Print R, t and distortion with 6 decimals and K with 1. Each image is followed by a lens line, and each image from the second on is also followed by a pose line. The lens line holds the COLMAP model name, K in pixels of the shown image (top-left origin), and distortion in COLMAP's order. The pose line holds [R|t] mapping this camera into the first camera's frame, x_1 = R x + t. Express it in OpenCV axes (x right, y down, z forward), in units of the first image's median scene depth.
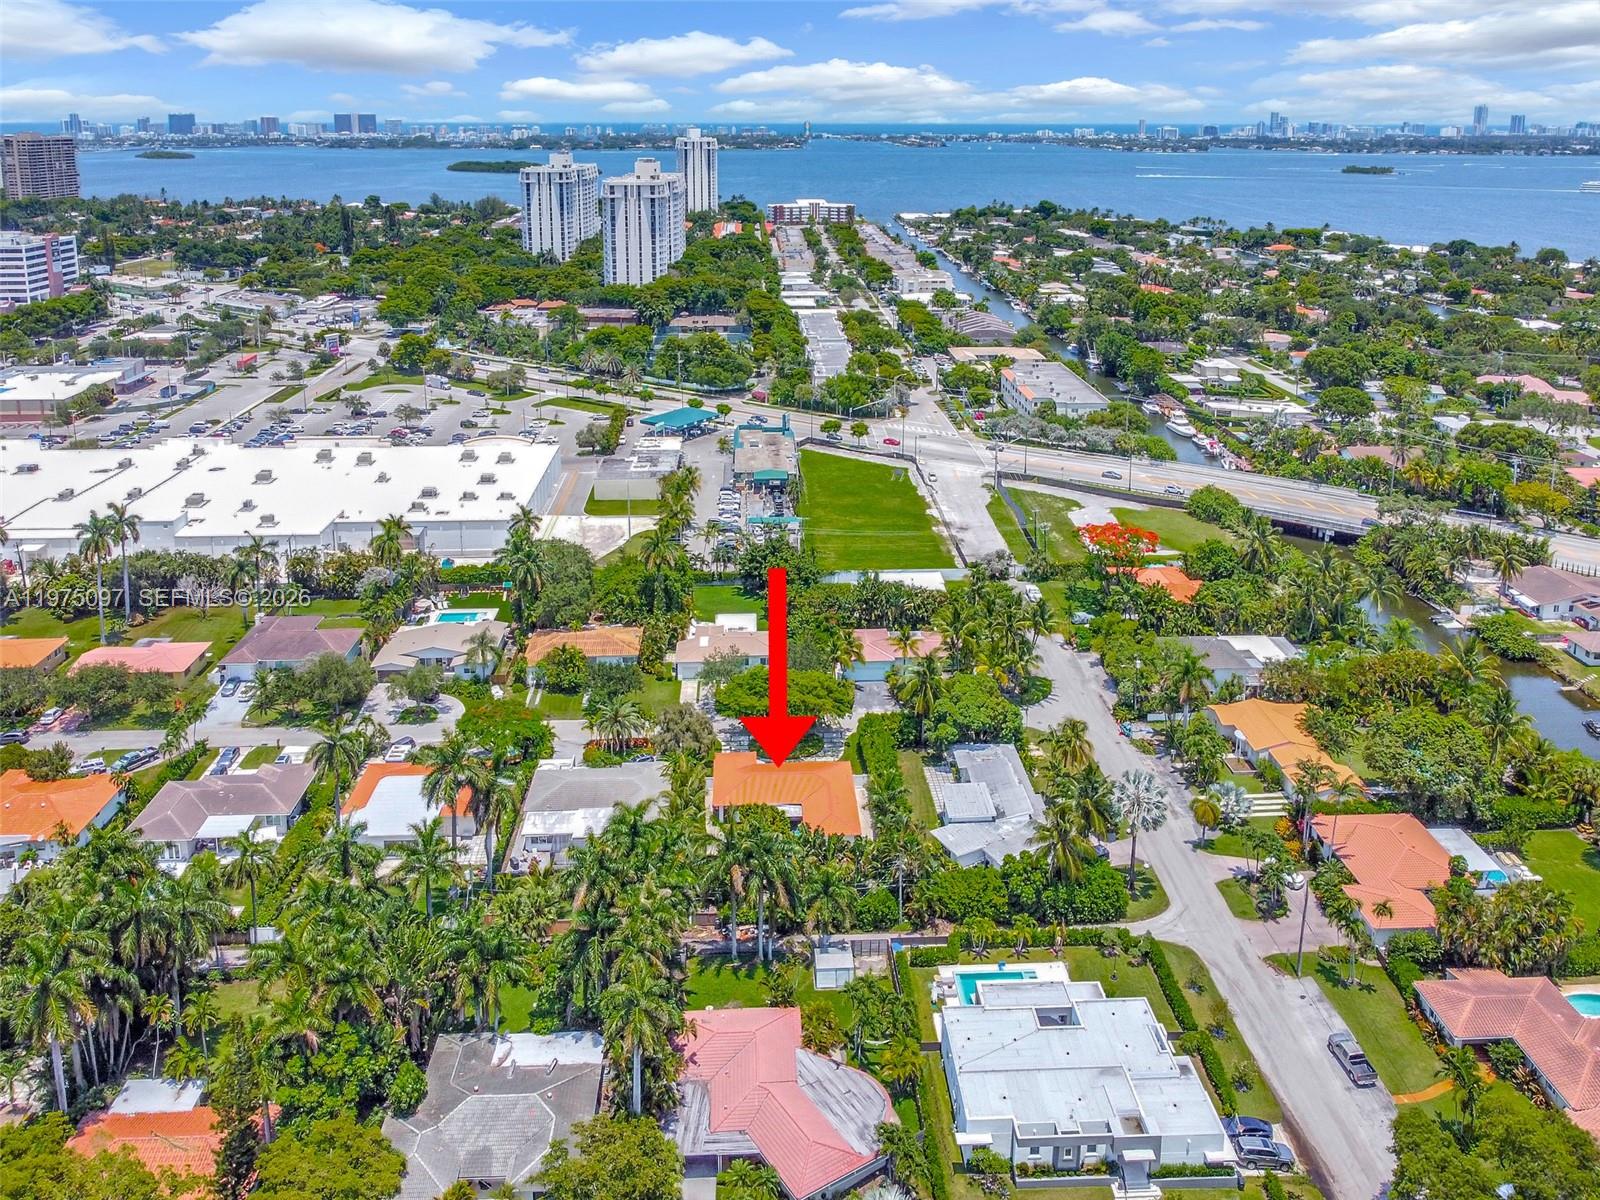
lens RADIAL K [[1203.7, 0, 792.7], [0, 1203.7, 597.3], [0, 0, 1]] dist [0.003490, -0.002524]
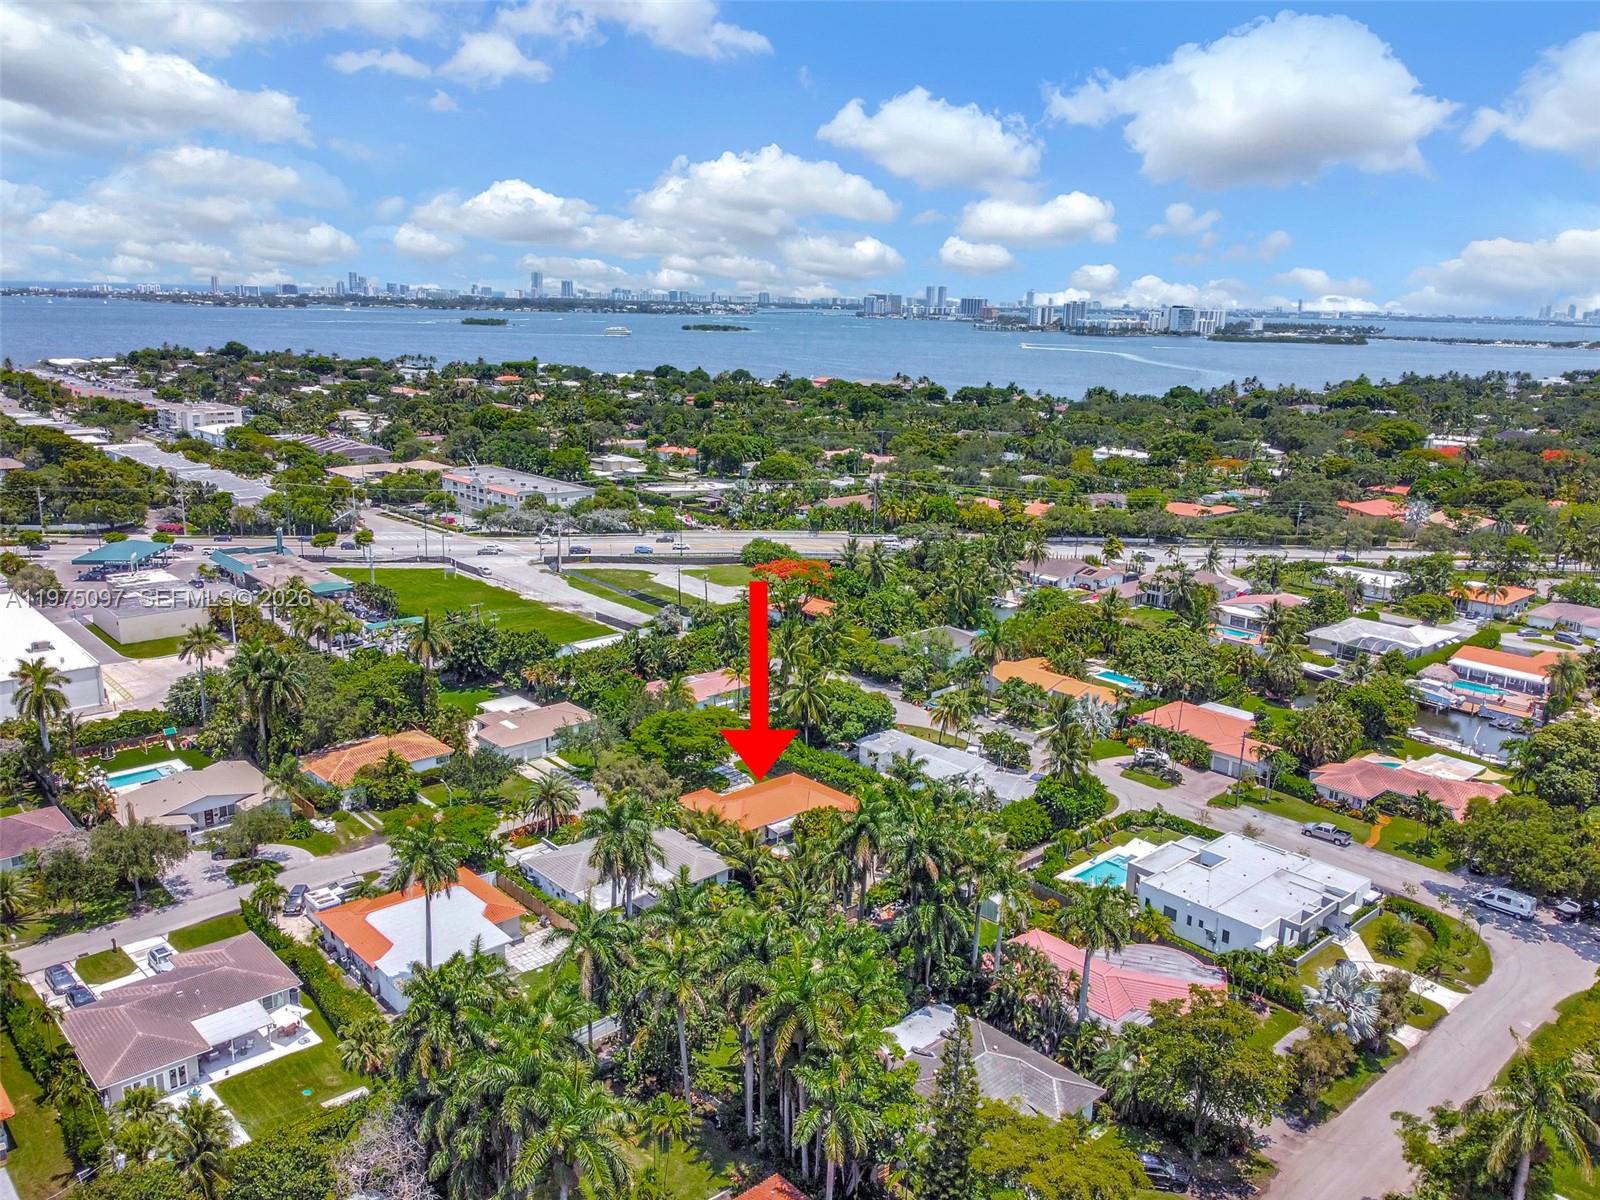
lens RADIAL K [[1203.7, 0, 792.7], [0, 1203.7, 597.3], [0, 0, 1]] dist [0.003490, -0.002524]
pose [[0.779553, -0.135626, 0.611475, -0.610411], [0.206052, 0.977464, -0.045887, 0.038148], [-0.591472, 0.161767, 0.789932, 0.161265]]
